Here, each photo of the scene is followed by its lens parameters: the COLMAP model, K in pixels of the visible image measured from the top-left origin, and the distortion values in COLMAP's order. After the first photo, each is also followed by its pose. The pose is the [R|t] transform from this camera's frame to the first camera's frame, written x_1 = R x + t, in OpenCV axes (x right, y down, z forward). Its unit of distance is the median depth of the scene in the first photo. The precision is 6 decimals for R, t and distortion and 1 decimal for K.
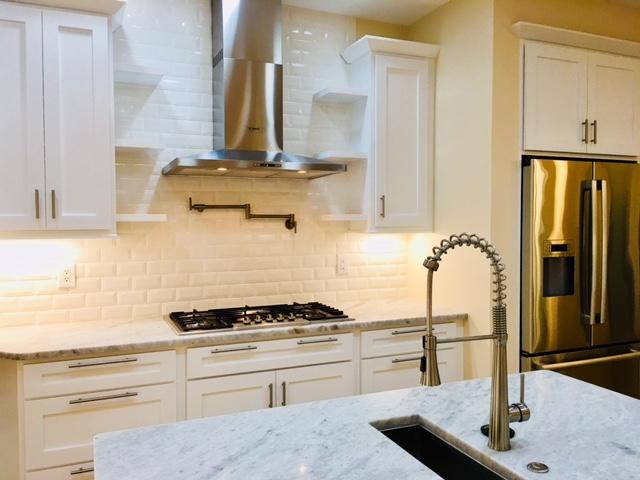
lens RADIAL K [[541.5, 0, 318.9], [0, 541.5, 237.0], [0, 0, 1]] dist [0.060944, -0.080792]
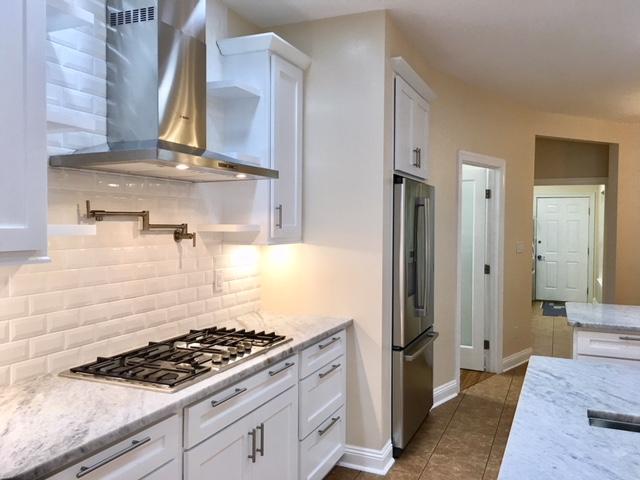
lens RADIAL K [[541.5, 0, 317.7], [0, 541.5, 239.6], [0, 0, 1]] dist [0.060944, -0.080792]
pose [[0.731959, -0.013371, 0.681218, -0.491842], [0.014068, 0.999891, 0.004511, -0.020259], [-0.681204, 0.006282, 0.732067, 0.267971]]
